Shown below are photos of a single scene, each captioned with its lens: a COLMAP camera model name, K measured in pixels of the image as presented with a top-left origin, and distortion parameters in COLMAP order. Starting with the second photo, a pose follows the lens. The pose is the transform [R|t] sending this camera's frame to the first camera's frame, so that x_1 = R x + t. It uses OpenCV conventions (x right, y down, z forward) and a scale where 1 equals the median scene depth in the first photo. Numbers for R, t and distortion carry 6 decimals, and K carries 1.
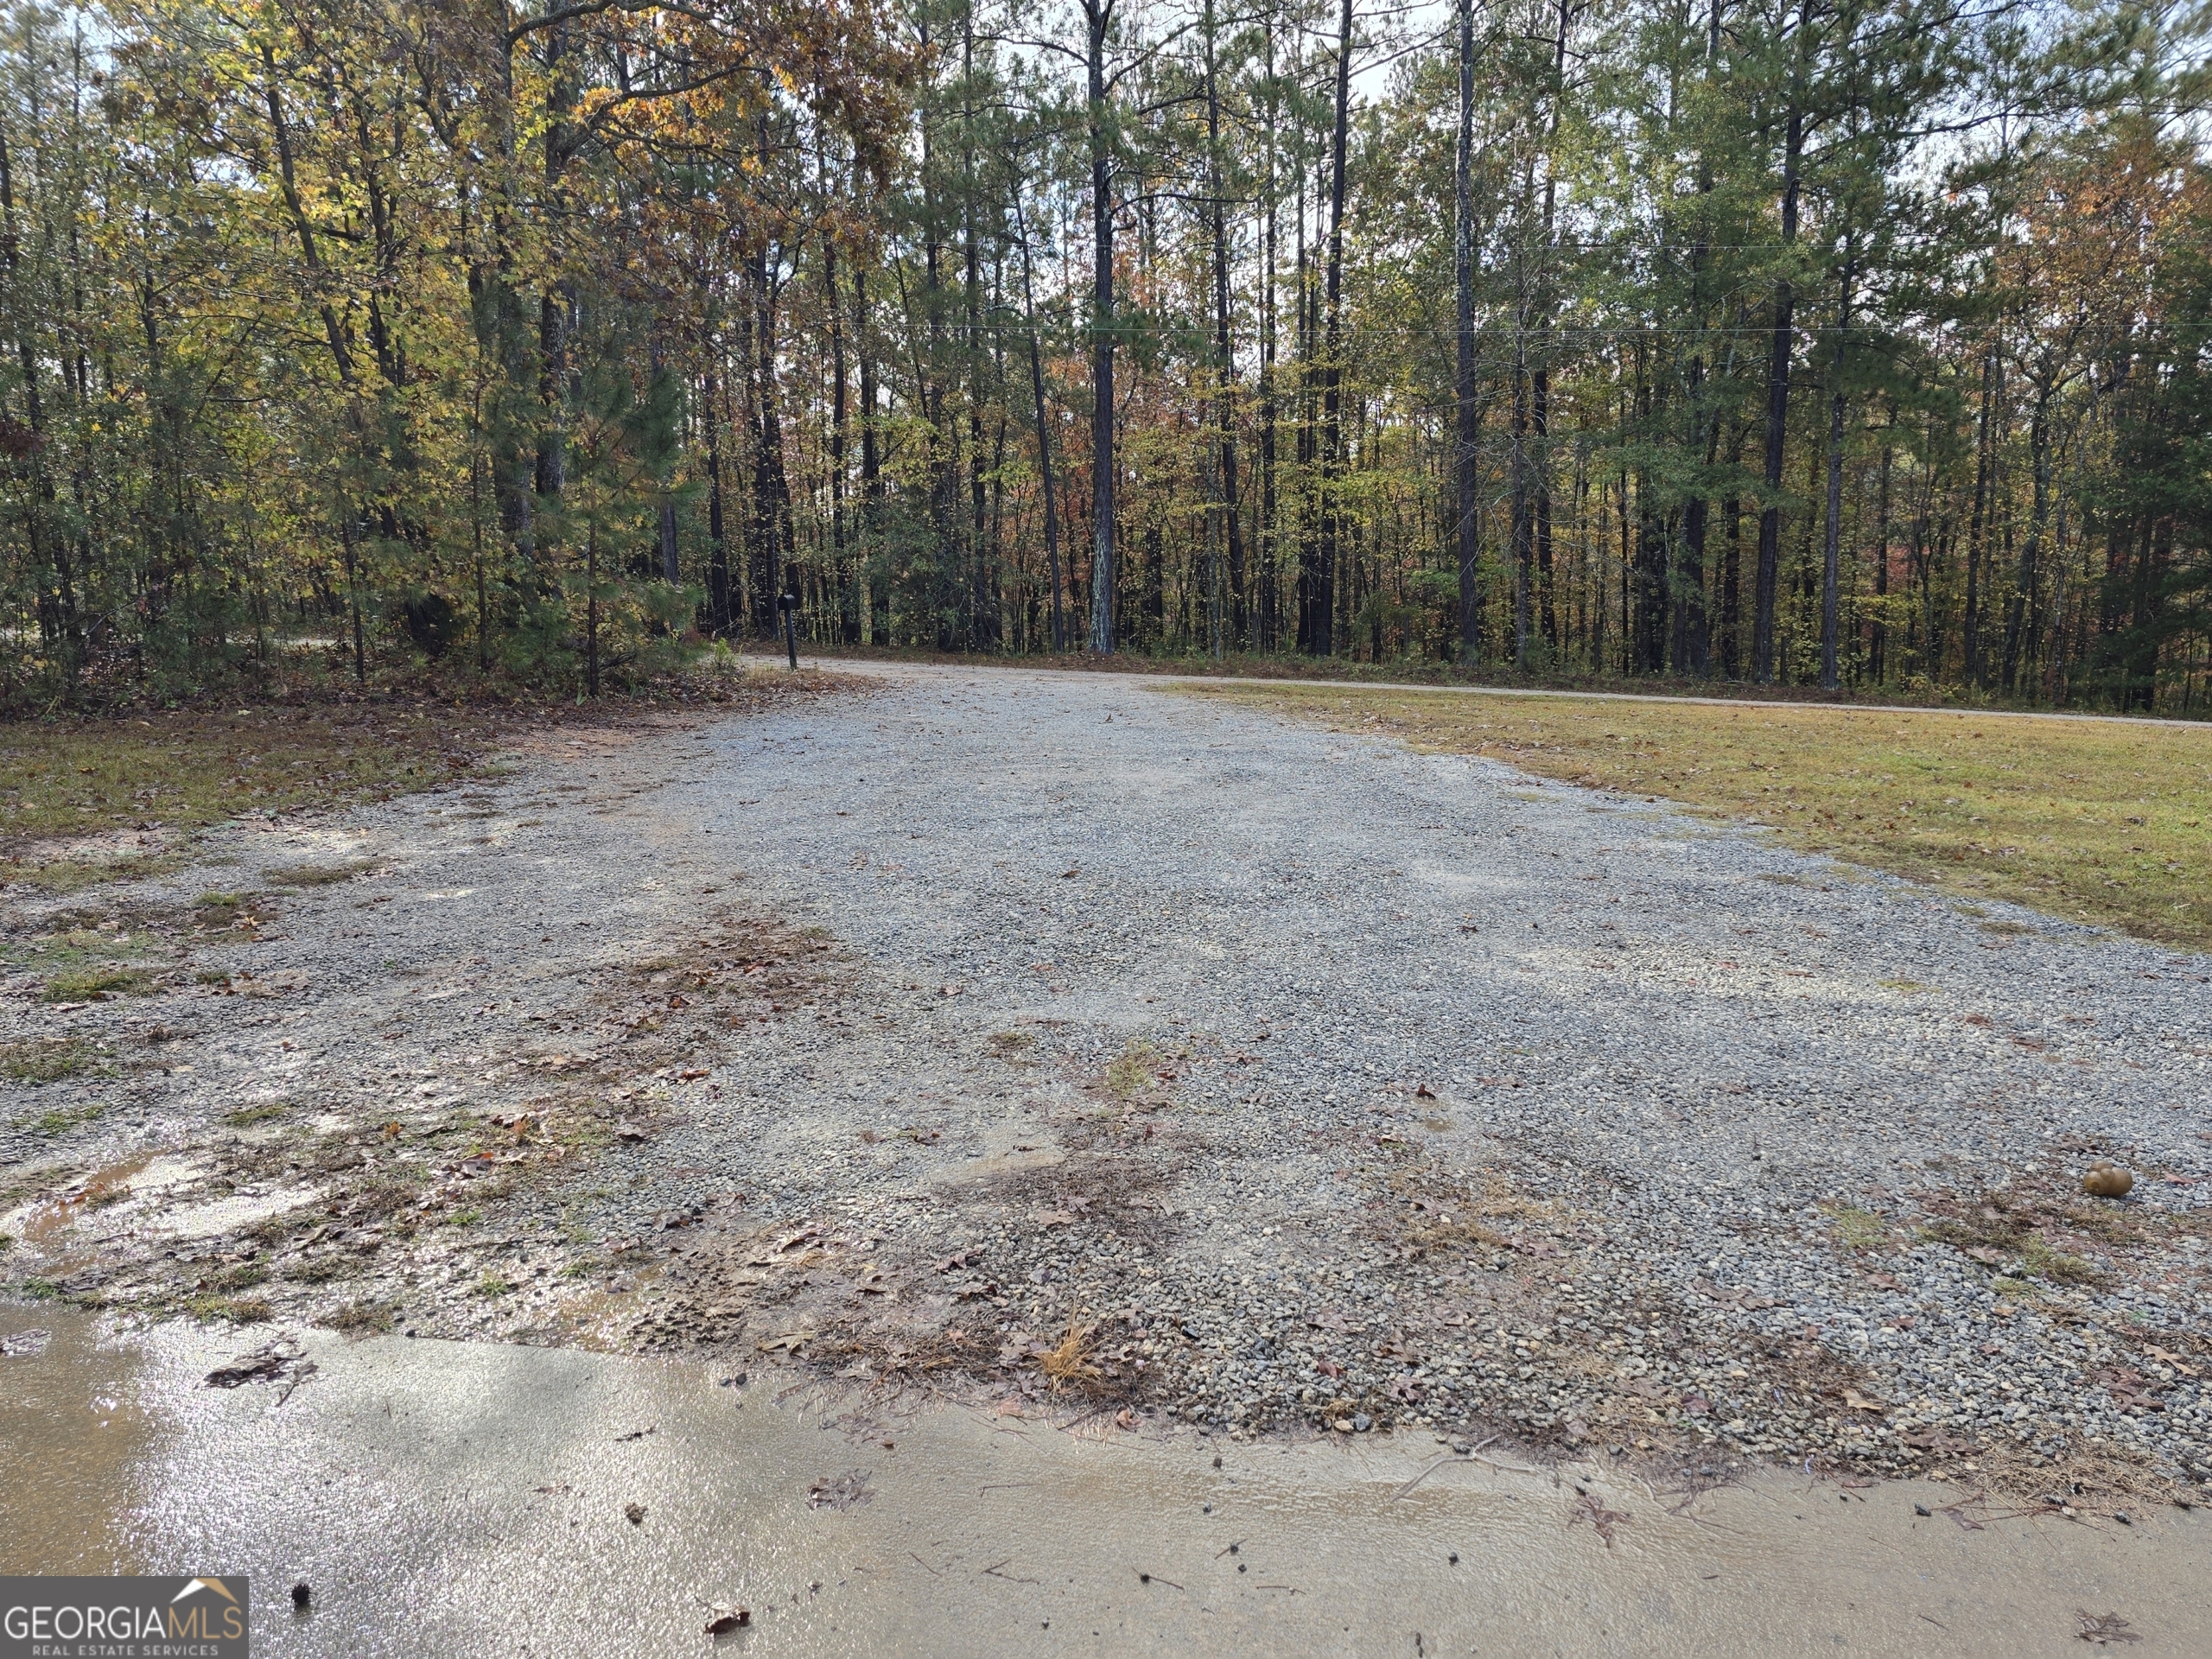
lens RADIAL K [[1494.1, 0, 1110.0], [0, 1494.1, 845.8], [0, 0, 1]] dist [0.070286, -0.048804]
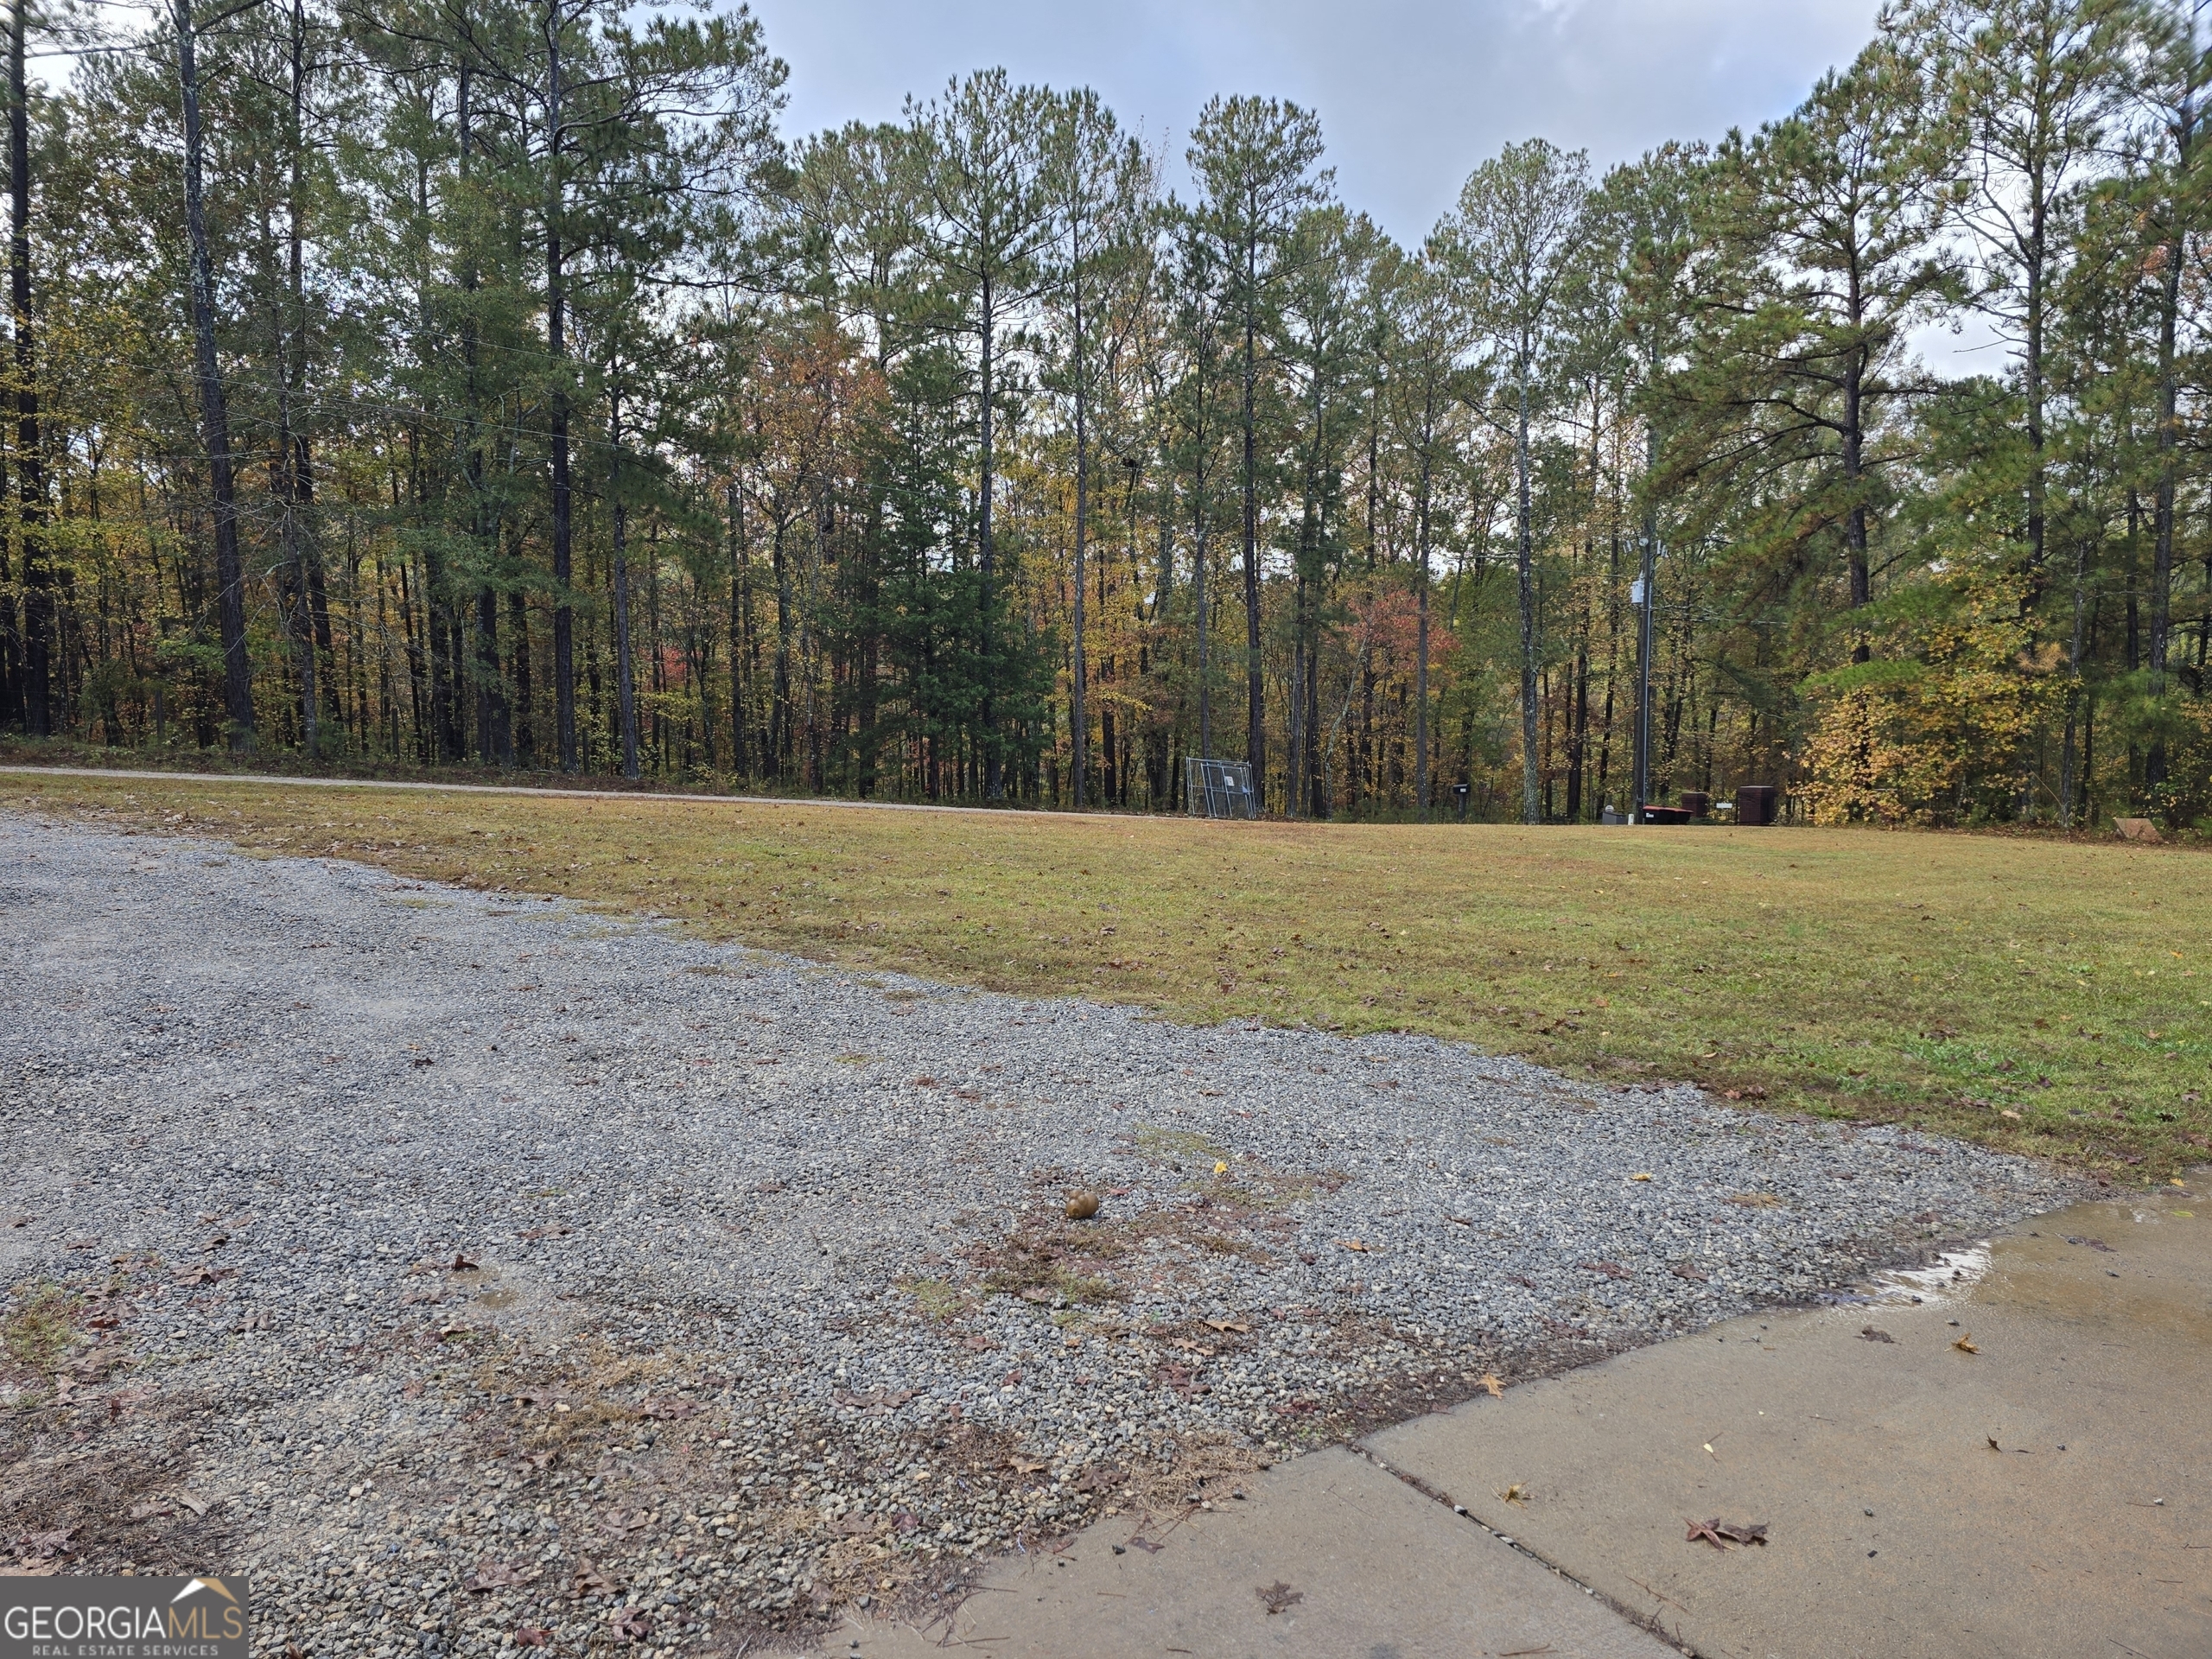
lens RADIAL K [[1494.1, 0, 1110.0], [0, 1494.1, 845.8], [0, 0, 1]] dist [0.070286, -0.048804]
pose [[0.729001, -0.036932, 0.683516, -0.100351], [0.076367, 0.996698, -0.027594, -0.022901], [-0.680239, 0.072315, 0.729414, 0.075287]]
